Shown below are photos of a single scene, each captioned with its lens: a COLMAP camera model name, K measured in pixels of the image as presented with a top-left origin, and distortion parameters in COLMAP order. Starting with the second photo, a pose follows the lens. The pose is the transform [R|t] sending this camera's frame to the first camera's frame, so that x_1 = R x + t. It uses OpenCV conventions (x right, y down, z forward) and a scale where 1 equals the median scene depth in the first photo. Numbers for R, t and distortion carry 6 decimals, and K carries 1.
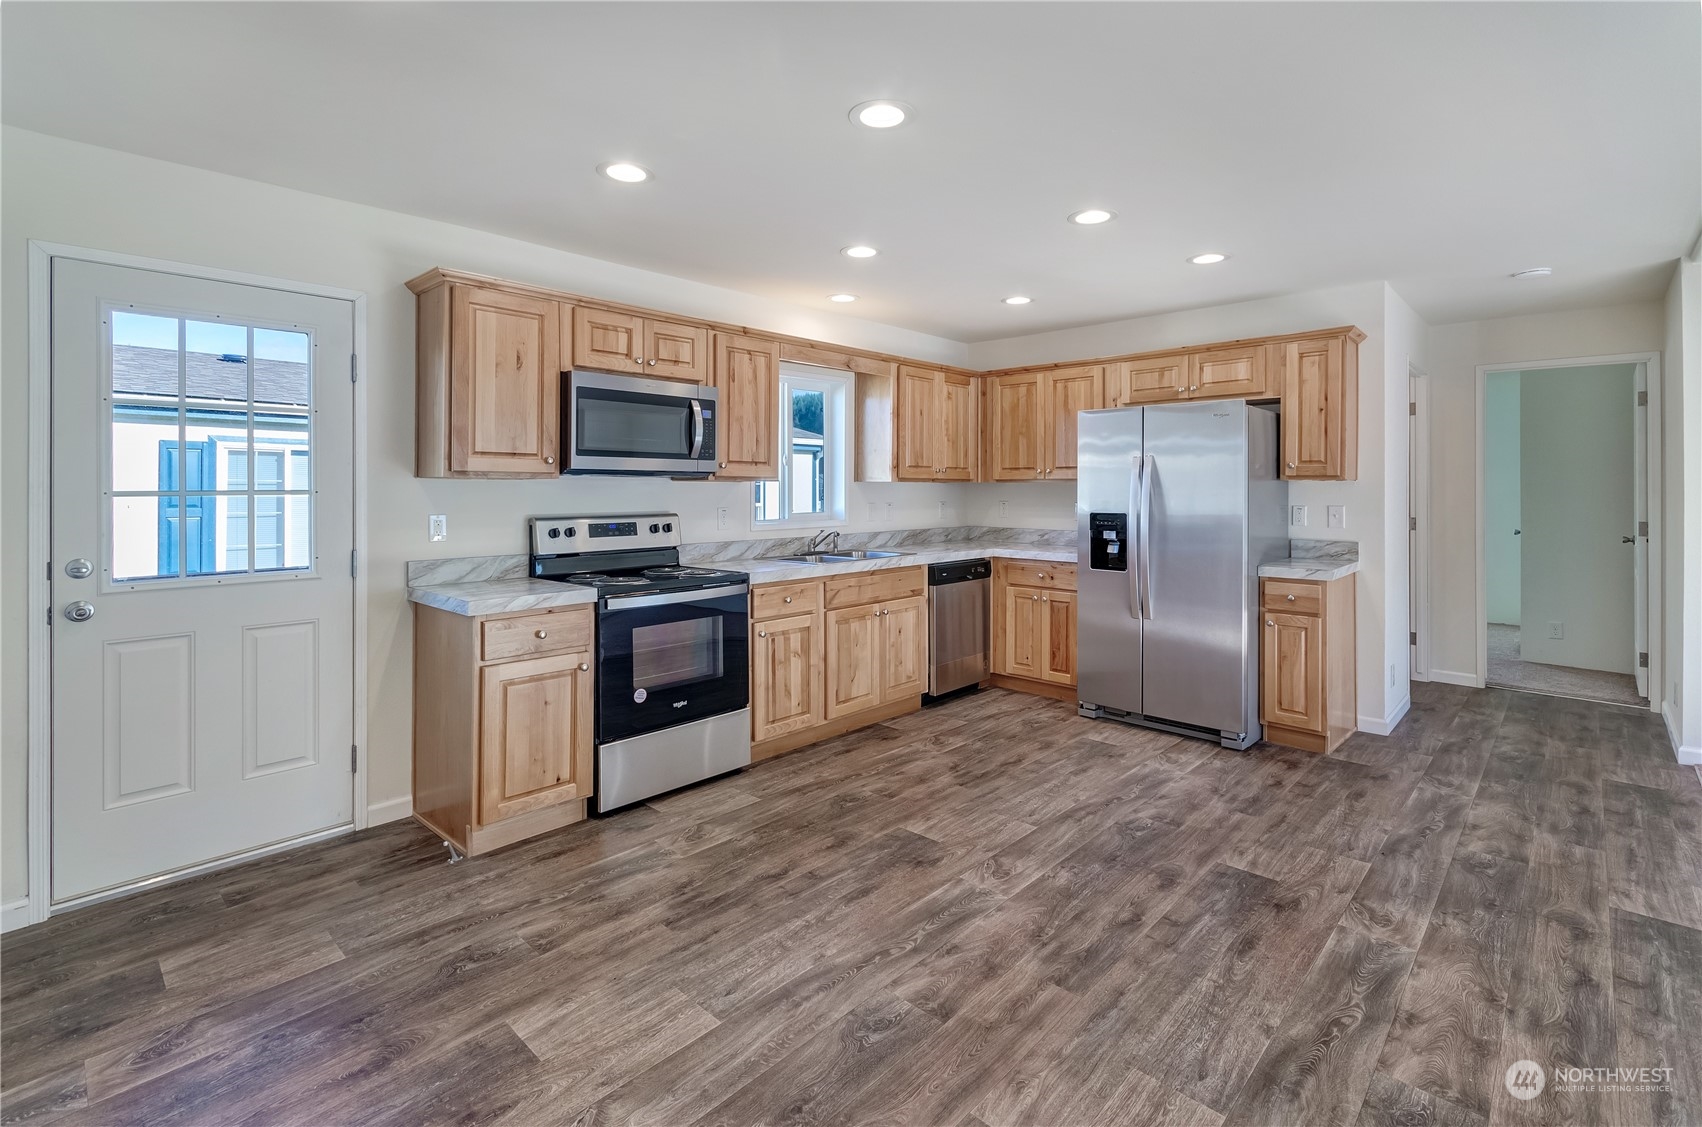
lens RADIAL K [[788.3, 0, 852.9], [0, 788.3, 486.4], [0, 0, 1]] dist [-0.000083, 0.000091]
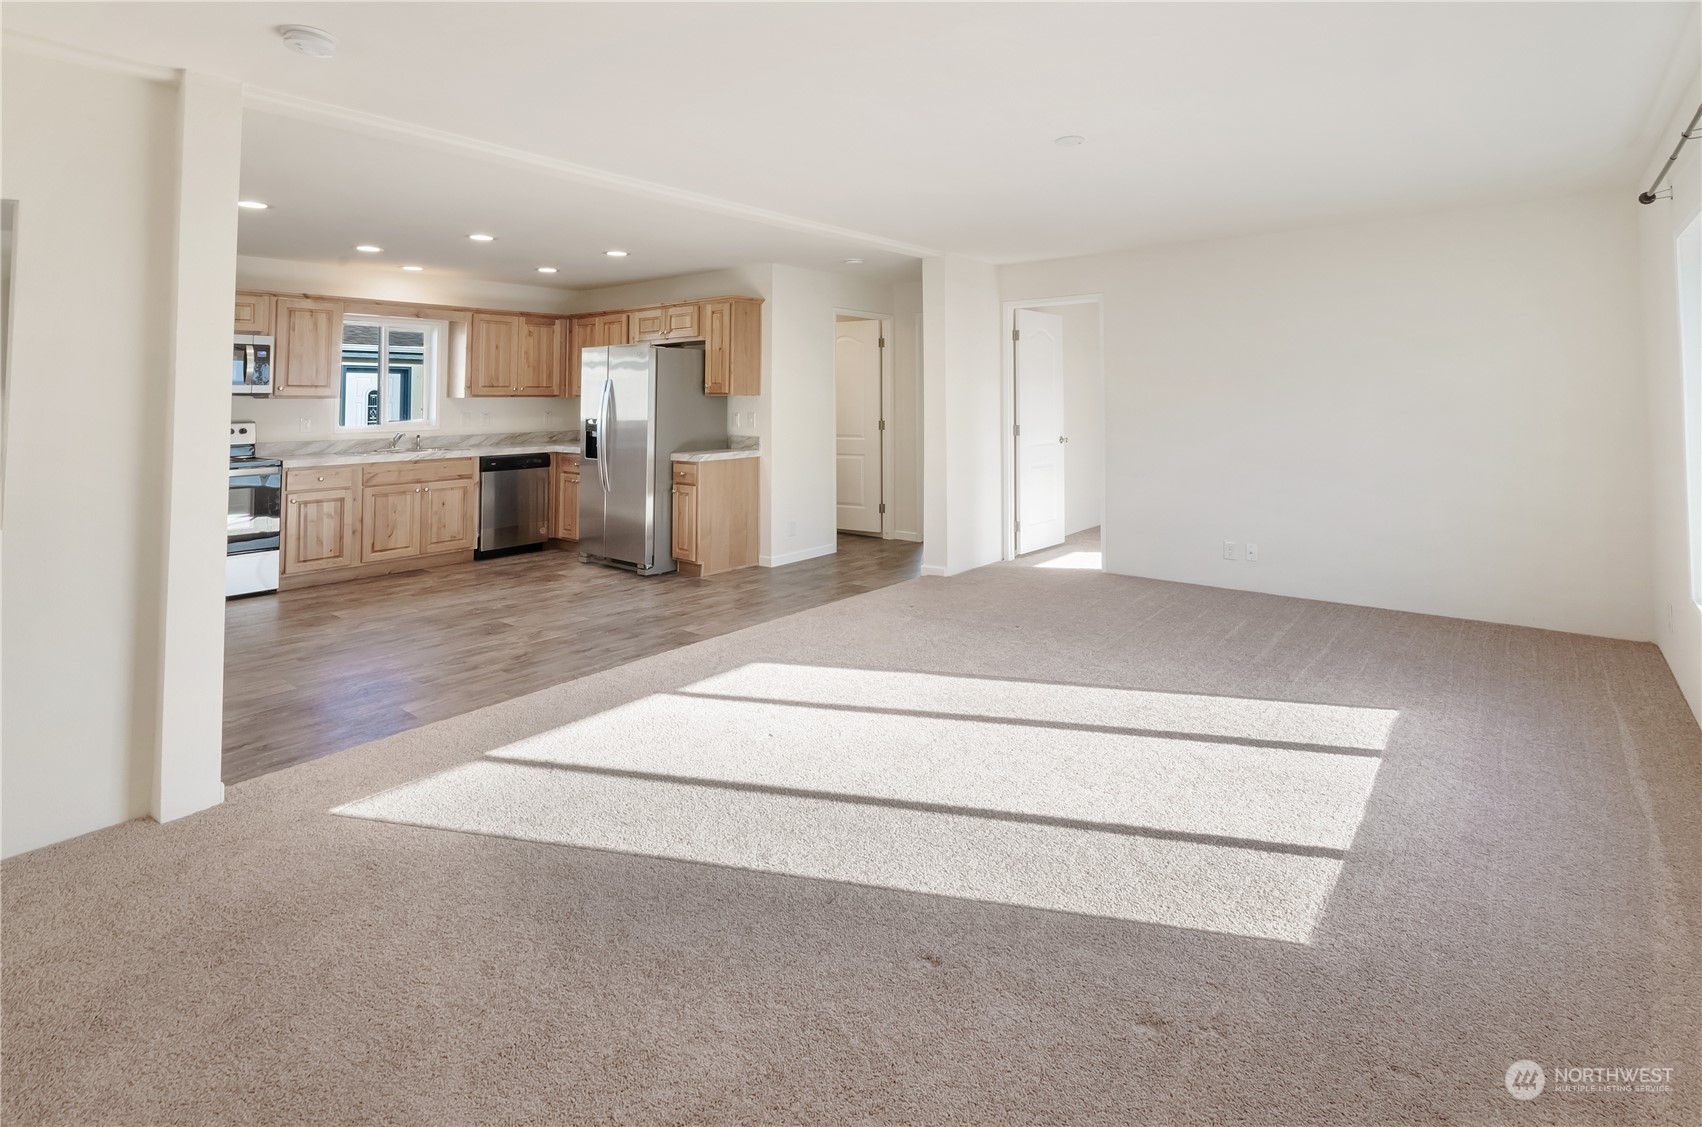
lens RADIAL K [[832.3, 0, 896.7], [0, 832.3, 360.3], [0, 0, 1]] dist [0.001414, -0.000595]
pose [[0.995117, 0.001437, 0.098695, 0.818966], [0.002383, 0.999253, -0.038580, -0.016172], [-0.098676, 0.038626, 0.994370, -0.656840]]
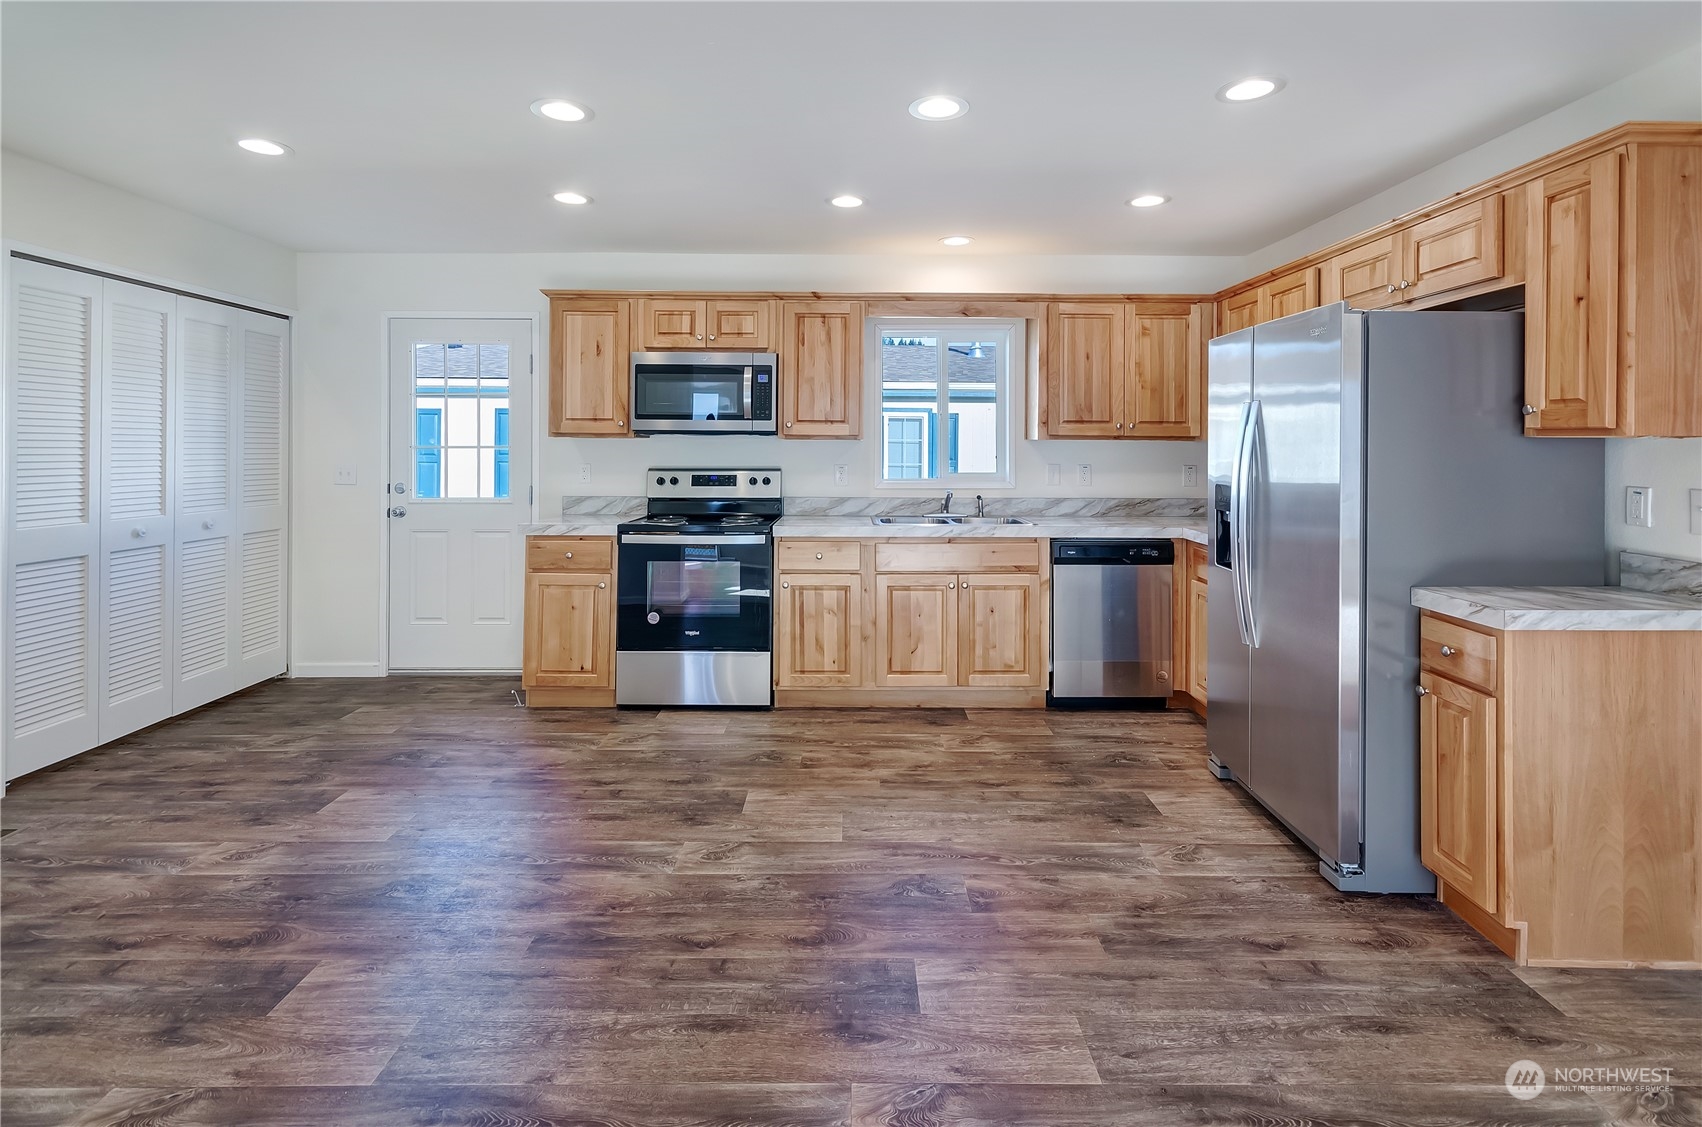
lens RADIAL K [[803.8, 0, 860.8], [0, 803.8, 437.9], [0, 0, 1]] dist [0.000309, 0.000101]
pose [[0.686386, -0.001163, -0.727237, 0.691027], [-0.002935, 0.999986, -0.004369, -0.004293], [0.727232, 0.005134, 0.686373, 0.317270]]
